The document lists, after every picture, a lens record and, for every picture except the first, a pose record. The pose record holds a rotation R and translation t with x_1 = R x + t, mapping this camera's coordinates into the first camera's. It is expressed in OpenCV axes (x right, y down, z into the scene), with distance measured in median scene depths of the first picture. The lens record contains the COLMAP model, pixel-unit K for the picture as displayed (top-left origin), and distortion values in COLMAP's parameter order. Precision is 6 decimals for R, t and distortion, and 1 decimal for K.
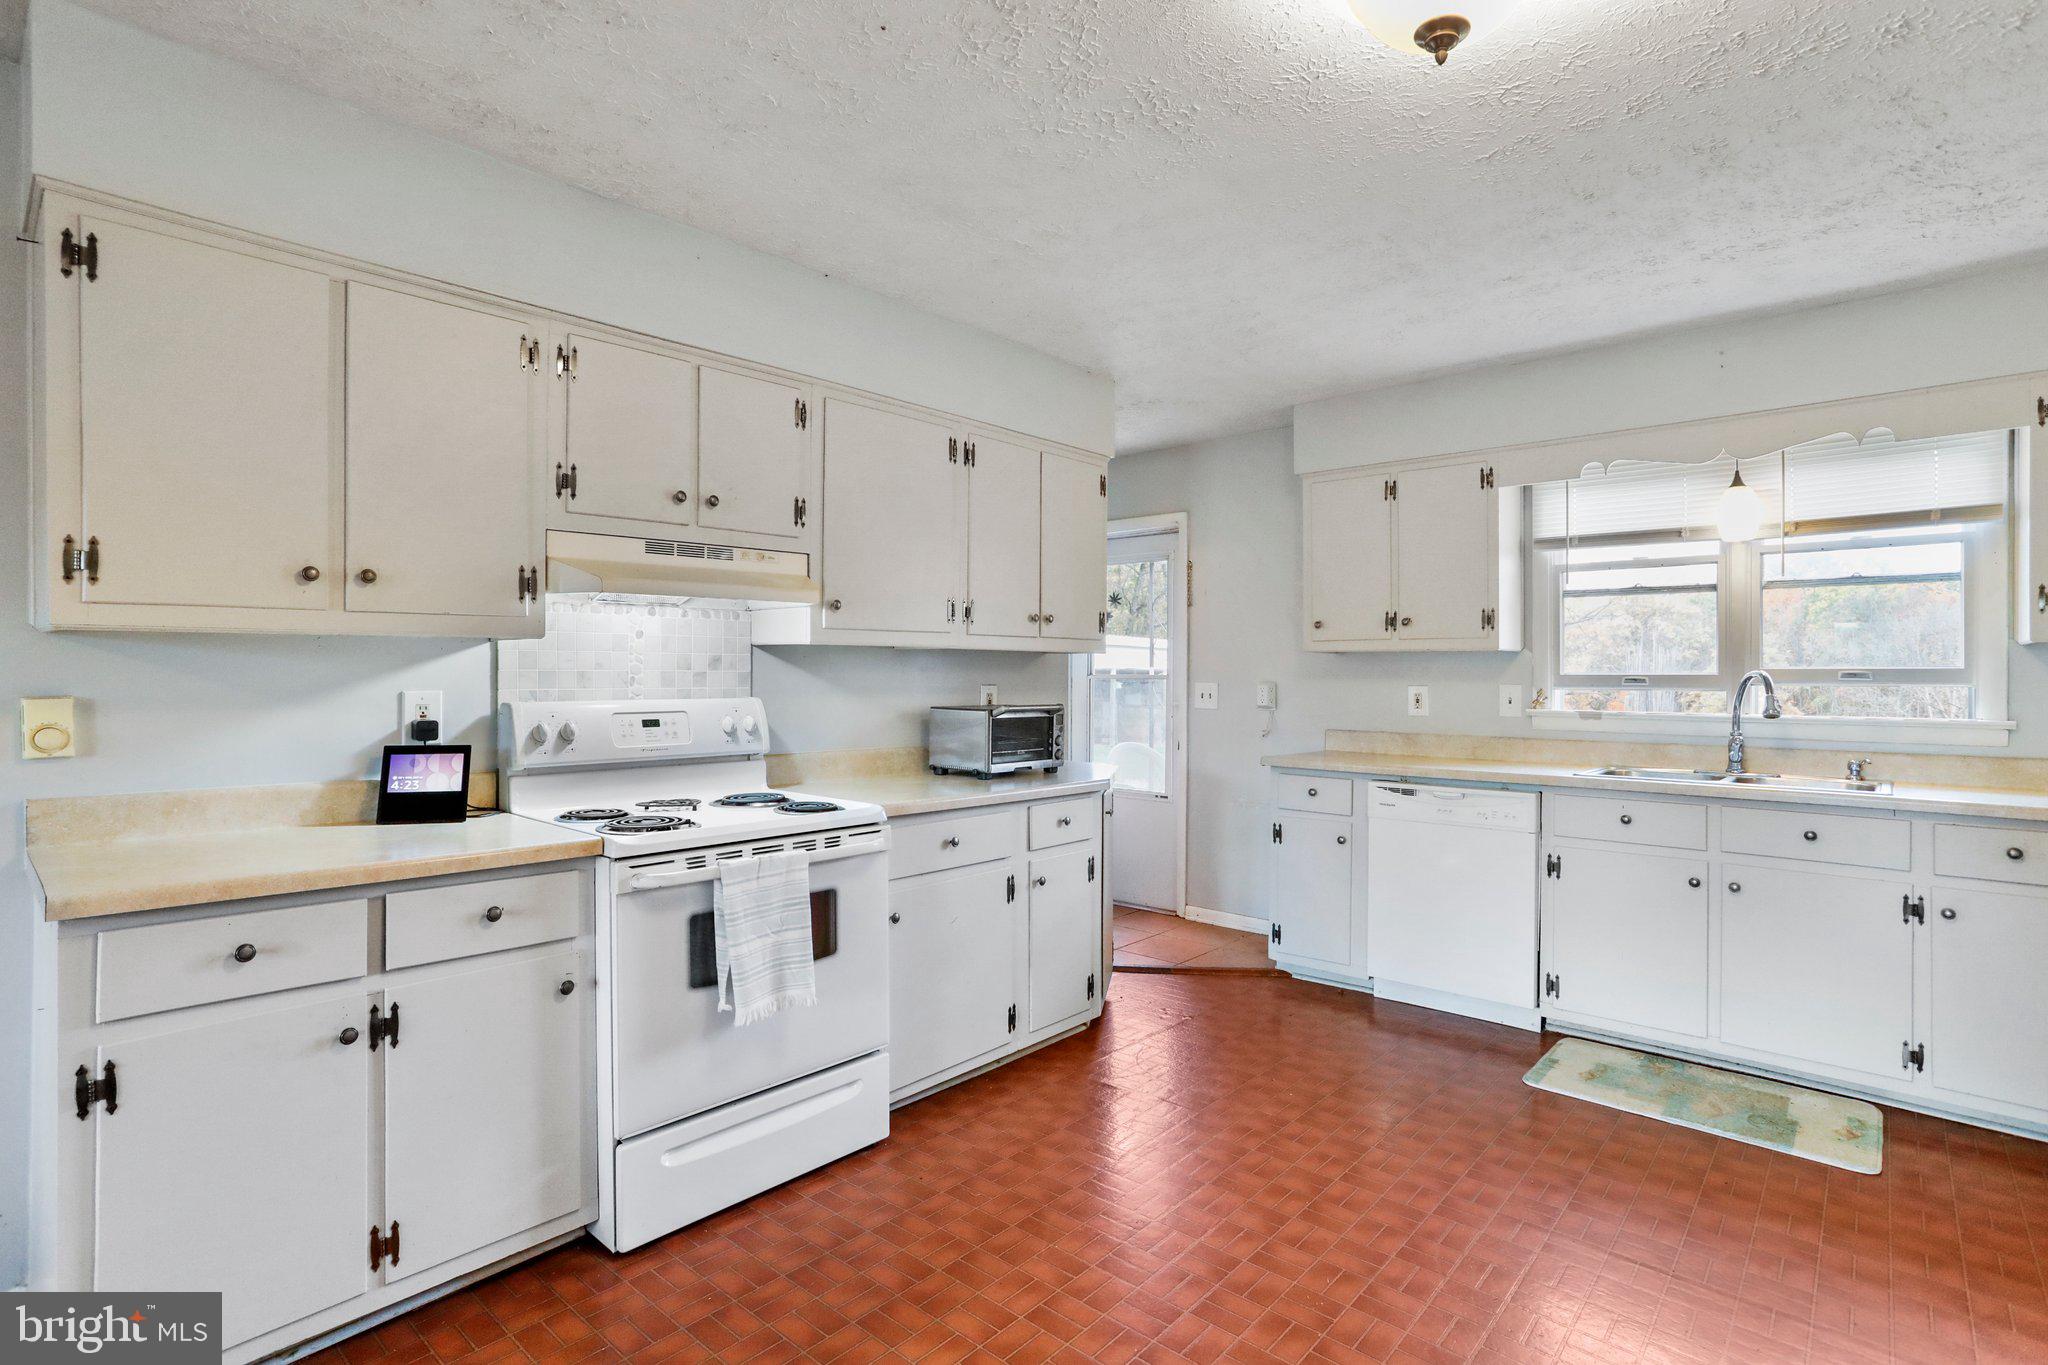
lens RADIAL K [[990.7, 0, 1014.7], [0, 990.7, 670.3], [0, 0, 1]] dist [-0.038949, 0.012864]
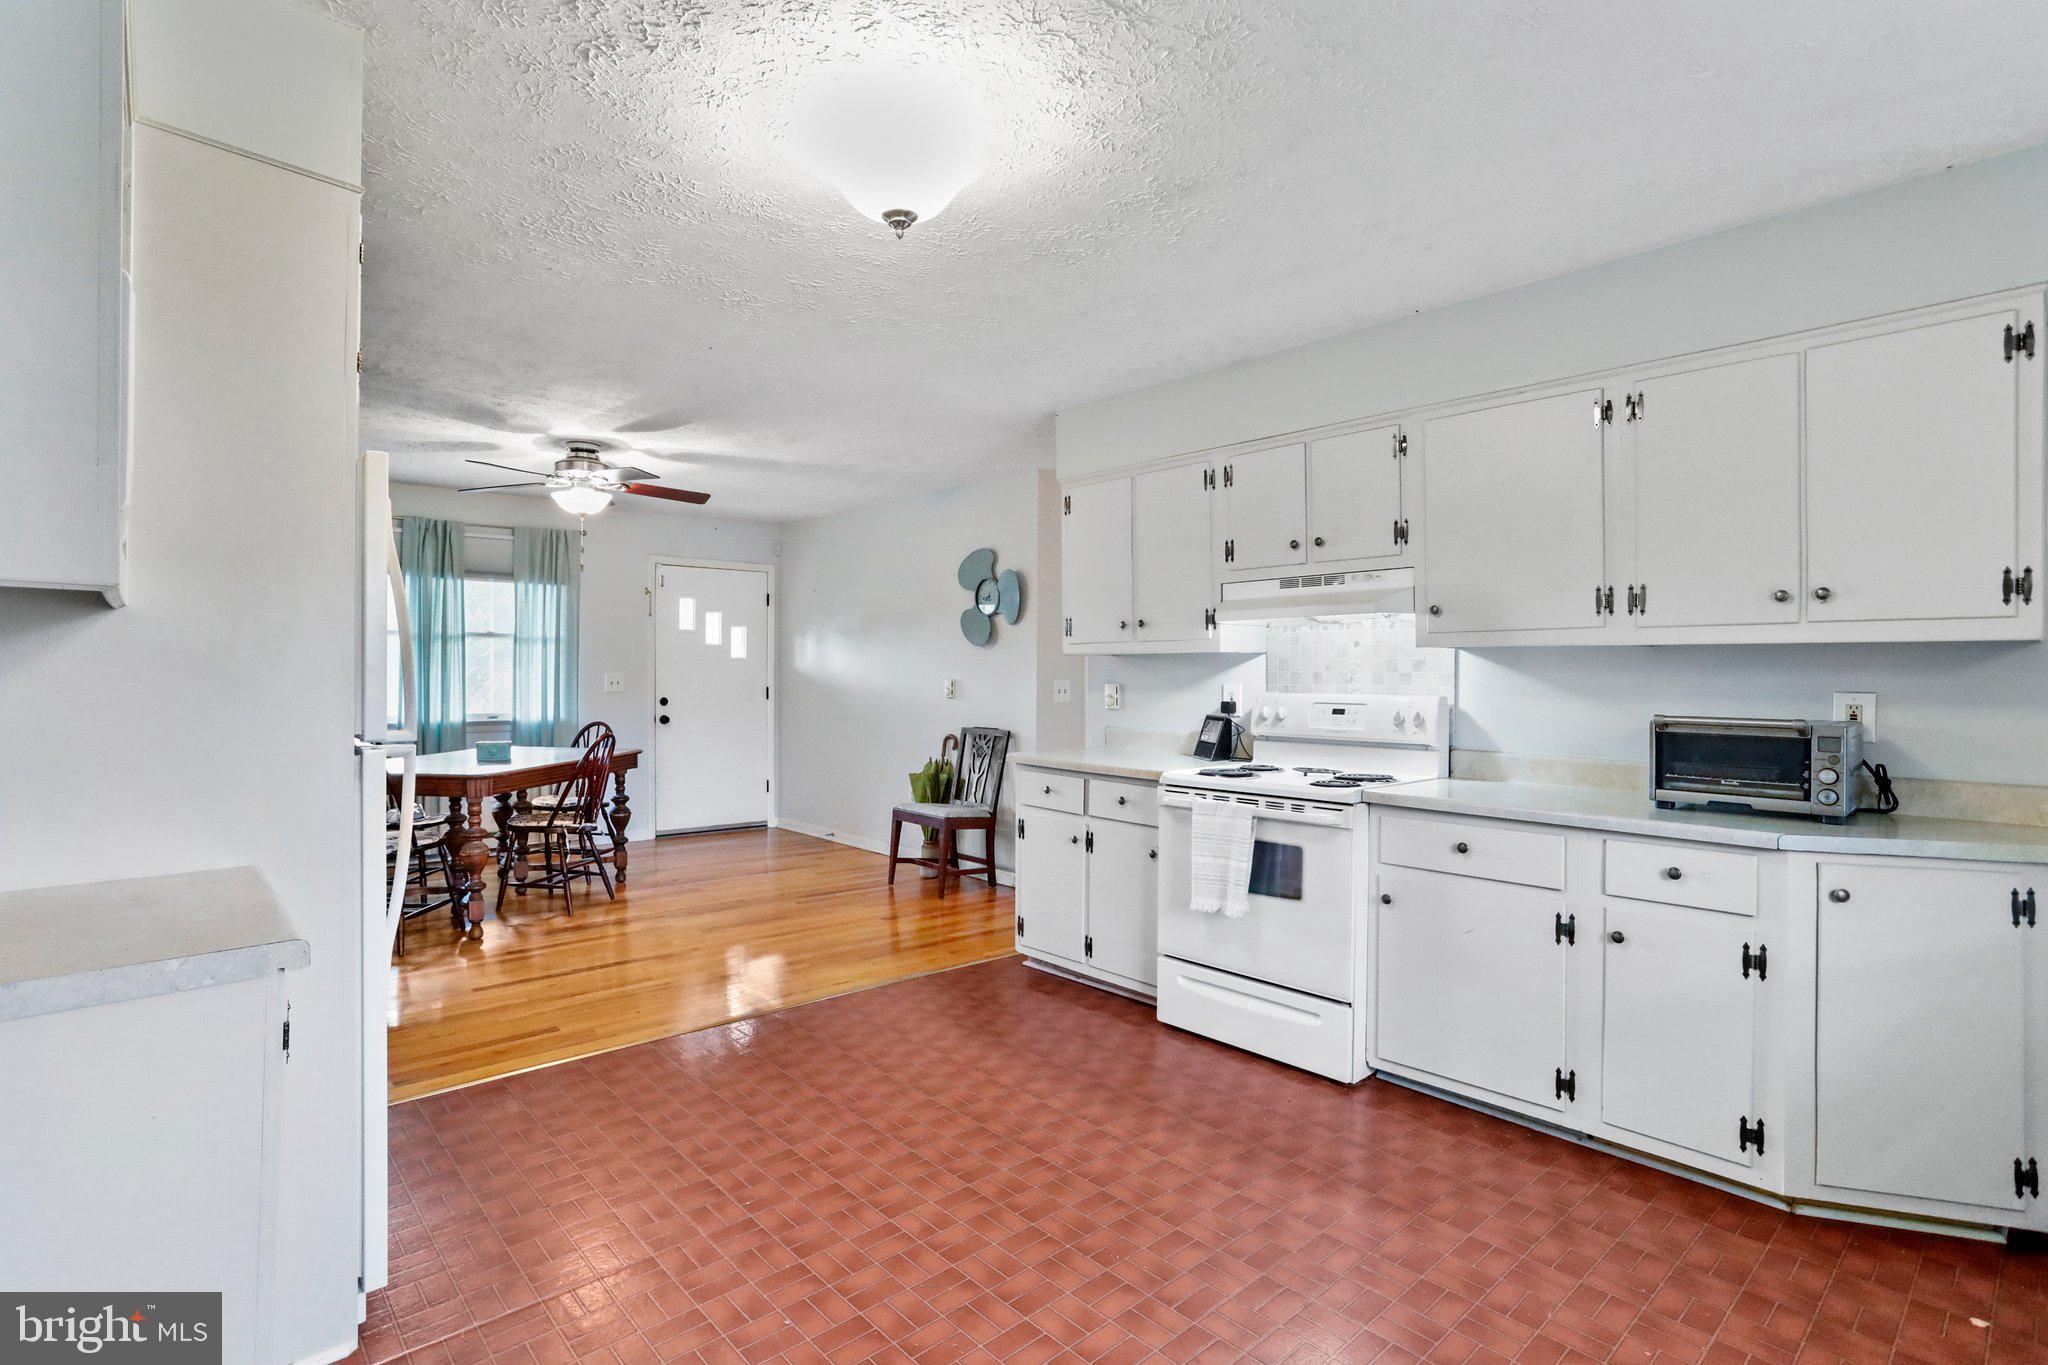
lens RADIAL K [[990.7, 0, 1021.0], [0, 990.7, 673.9], [0, 0, 1]] dist [-0.038949, 0.012864]
pose [[-0.097236, -0.001522, -0.995260, 0.902466], [-0.000882, 0.999999, -0.001443, 0.004800], [0.995261, 0.000738, -0.097238, 0.642994]]
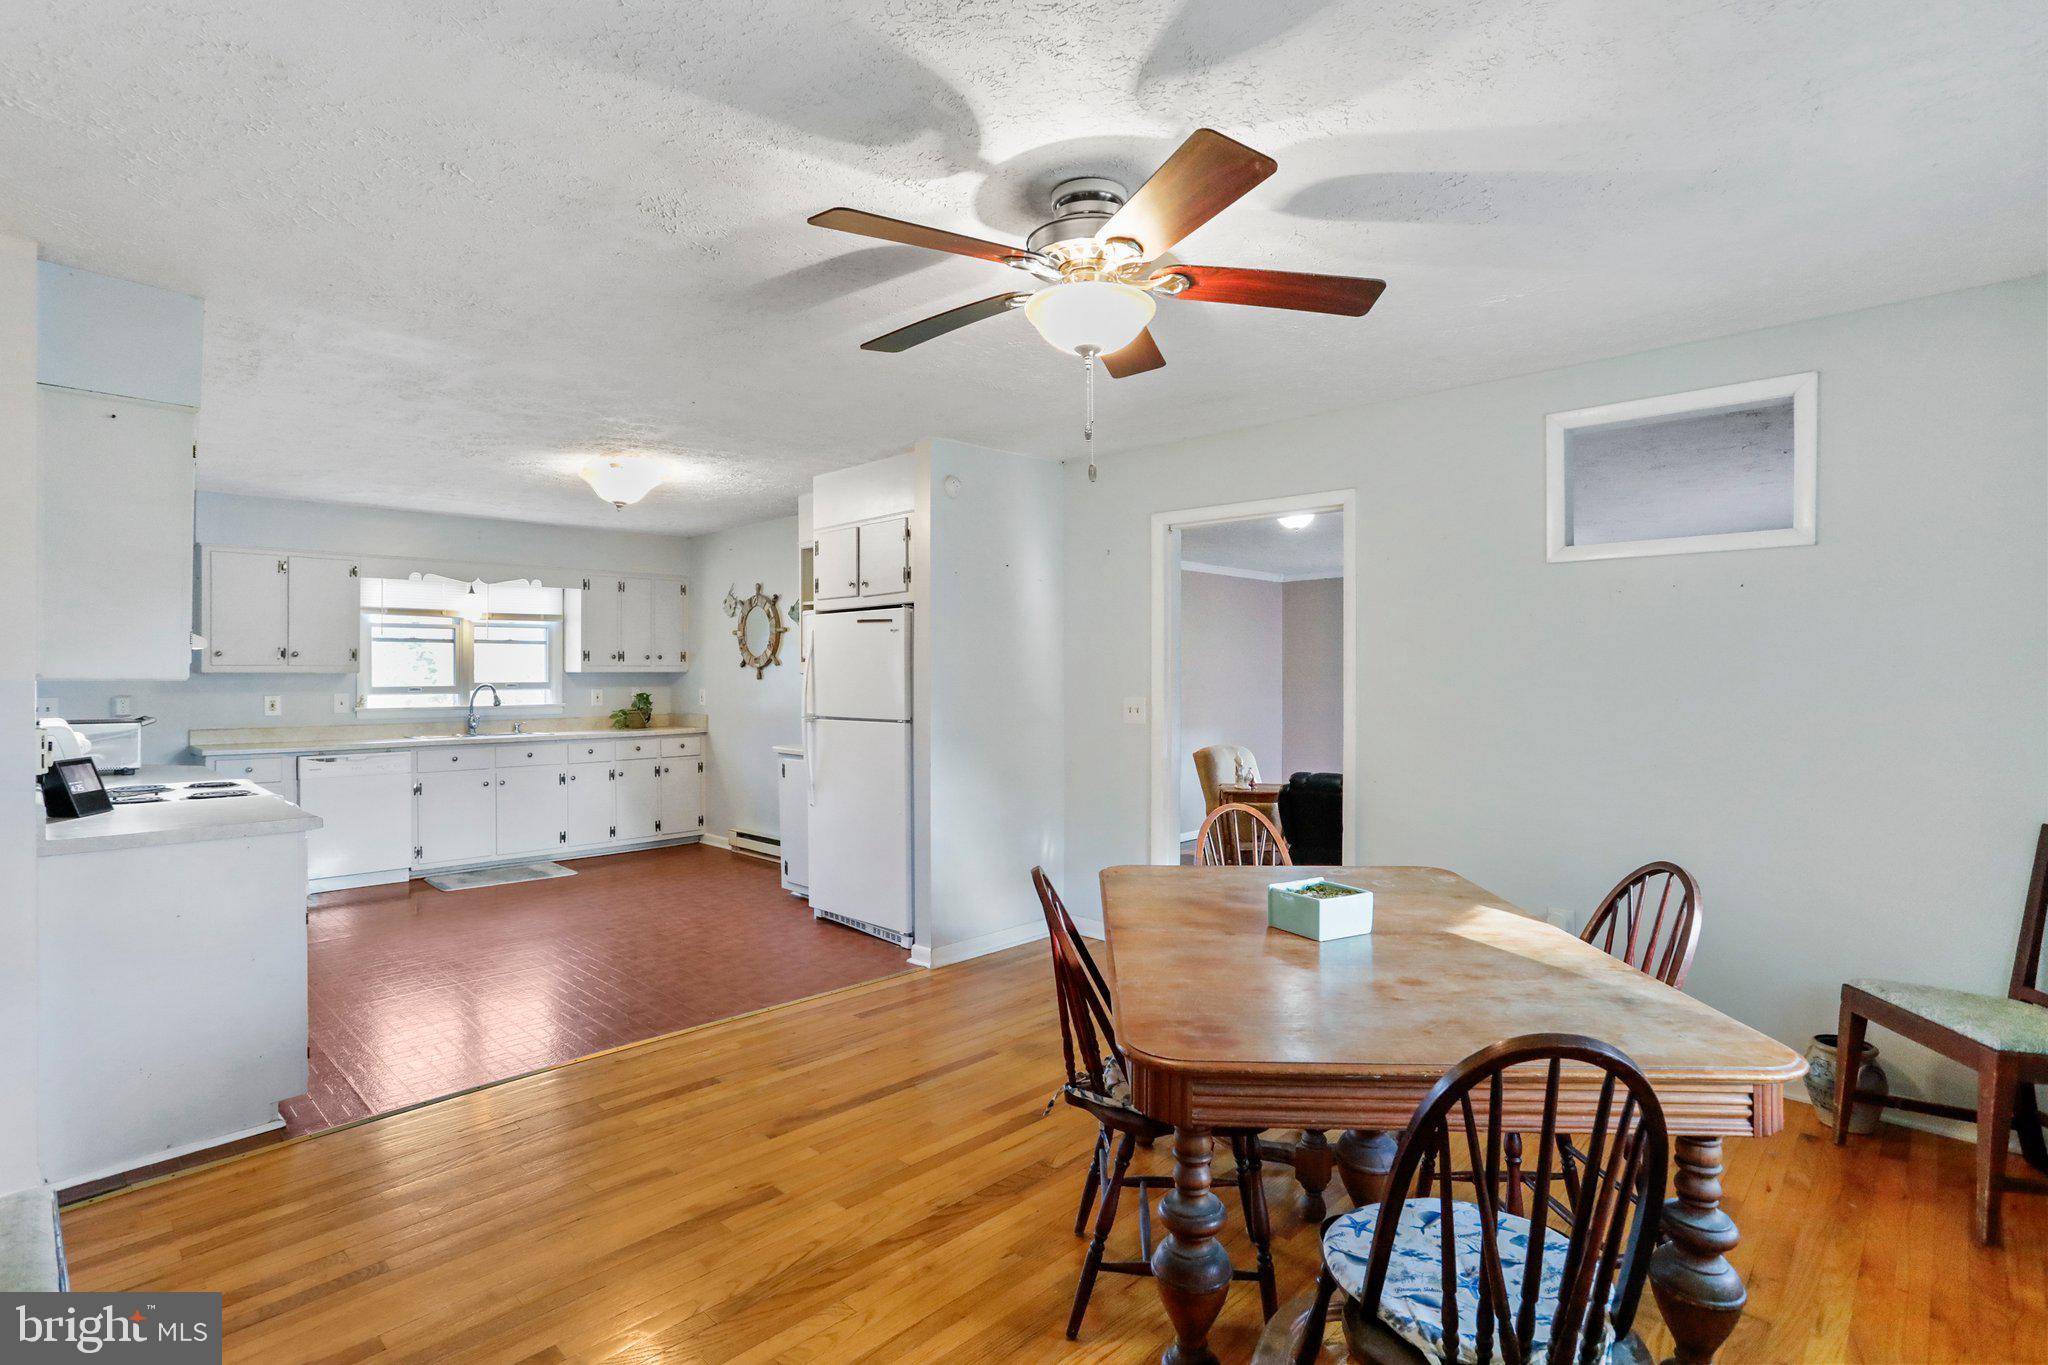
lens RADIAL K [[990.7, 0, 1017.2], [0, 990.7, 670.0], [0, 0, 1]] dist [-0.038949, 0.012864]
pose [[0.033919, -0.000284, 0.999425, -1.449575], [-0.001725, 0.999998, 0.000343, -0.035558], [-0.999423, -0.001736, 0.033919, -0.248514]]
